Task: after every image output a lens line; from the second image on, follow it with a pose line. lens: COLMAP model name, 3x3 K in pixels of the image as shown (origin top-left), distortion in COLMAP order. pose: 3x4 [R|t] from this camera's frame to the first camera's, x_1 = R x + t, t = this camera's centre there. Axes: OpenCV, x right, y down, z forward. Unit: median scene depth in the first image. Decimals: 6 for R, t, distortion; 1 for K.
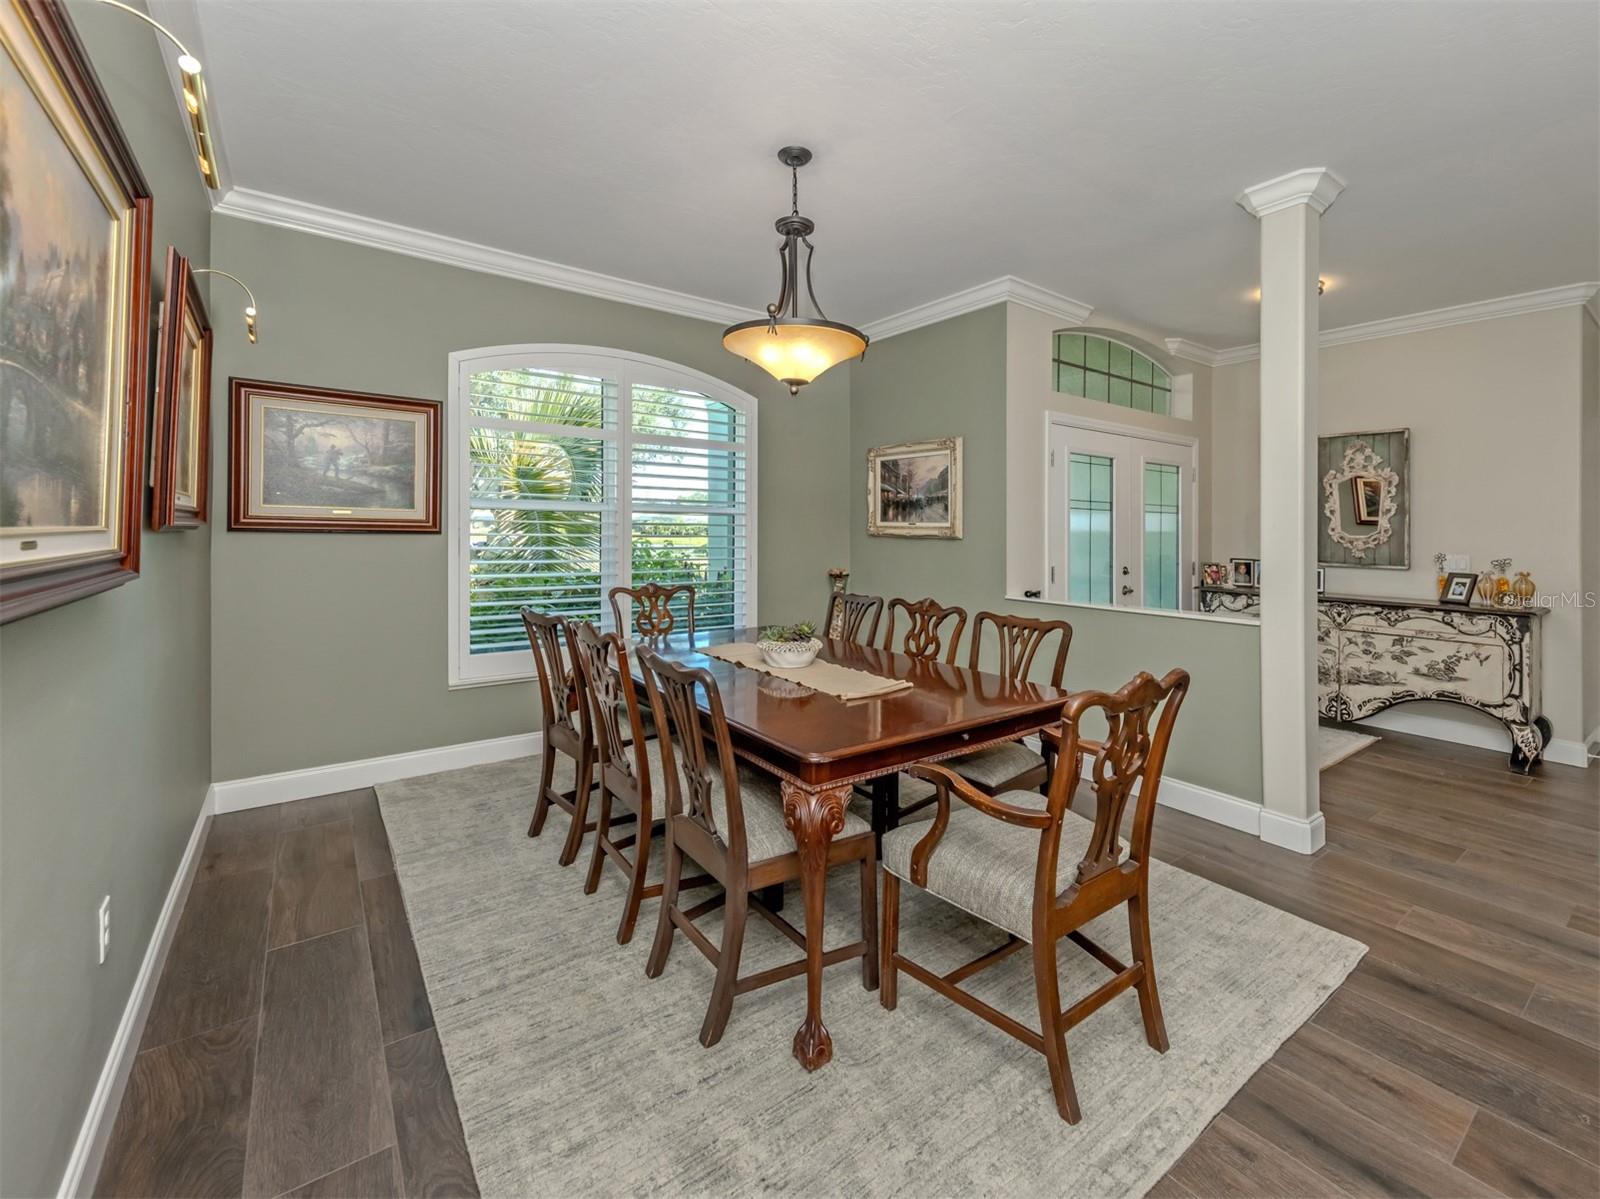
lens RADIAL K [[676.2, 0, 802.5], [0, 676.2, 527.1], [0, 0, 1]] dist [0.002039, 0.000464]
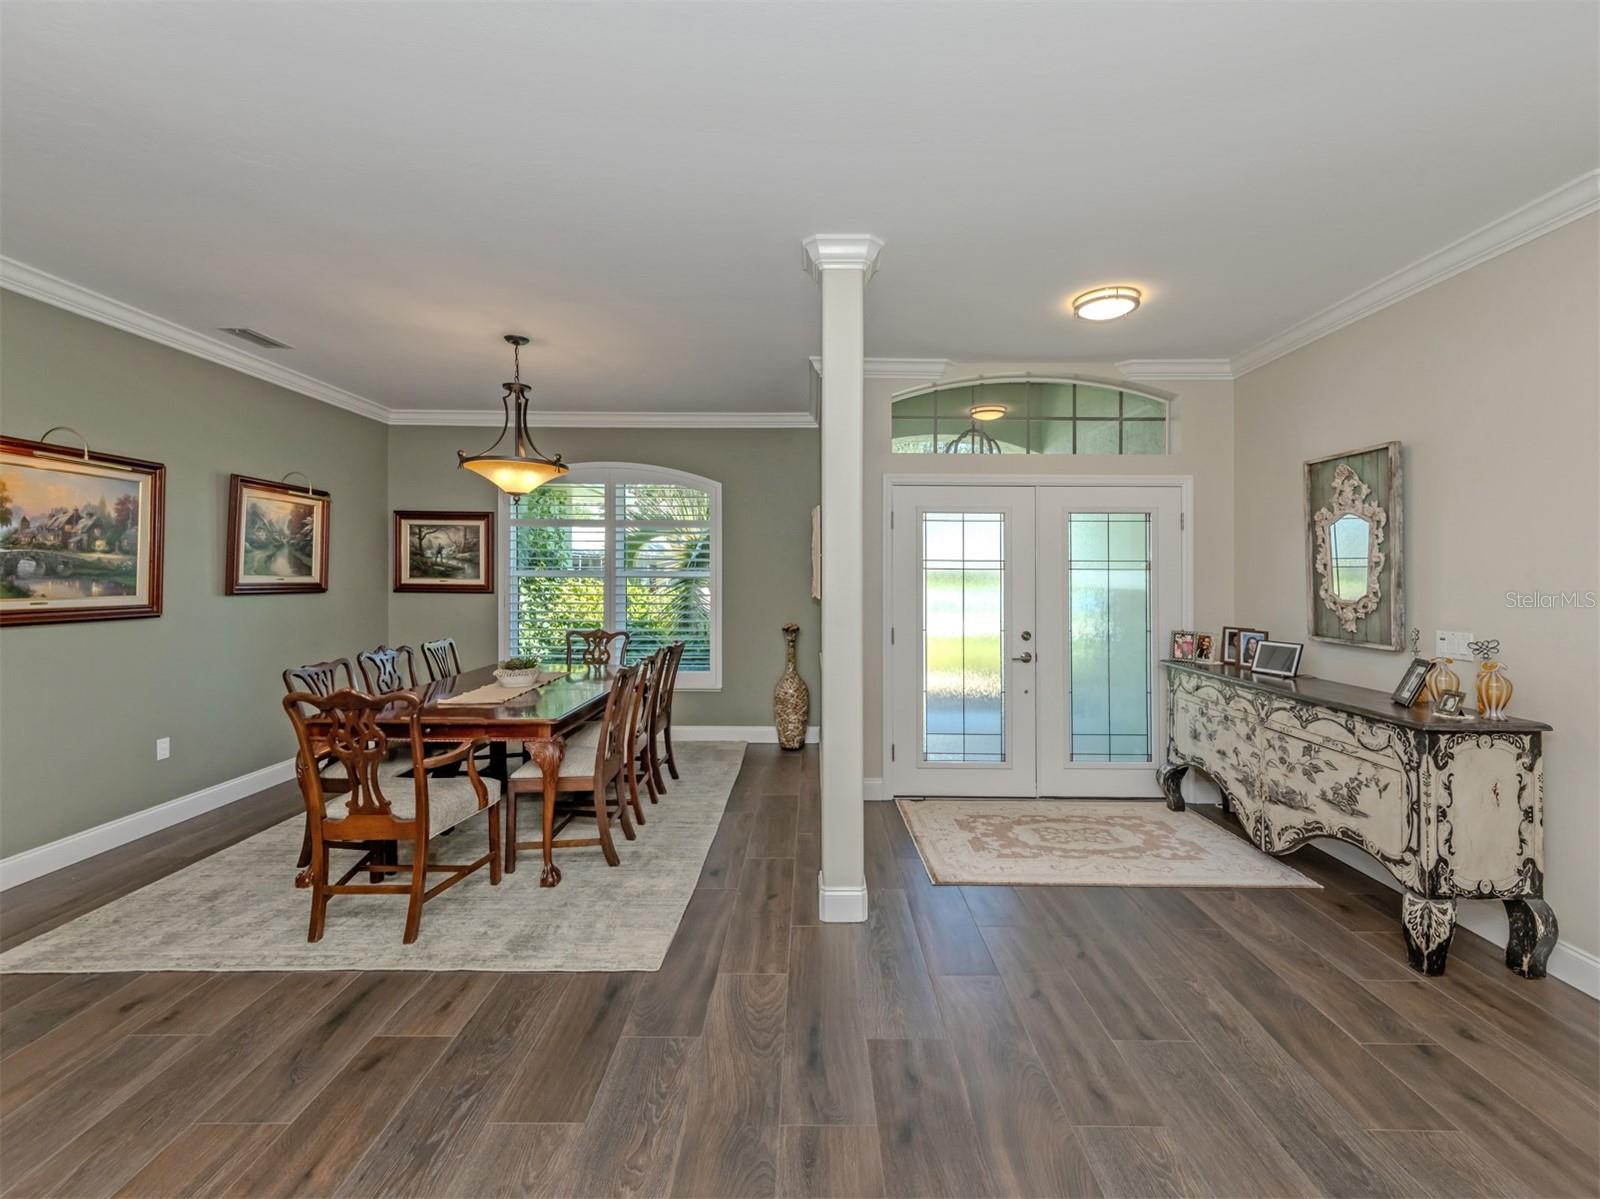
lens RADIAL K [[674.5, 0, 838.8], [0, 674.5, 580.0], [0, 0, 1]] dist [0.003288, -0.000401]
pose [[0.811842, -0.006346, -0.583843, 0.941737], [0.007213, 0.999974, -0.000839, -0.013349], [0.583833, -0.003530, 0.811866, 0.145302]]
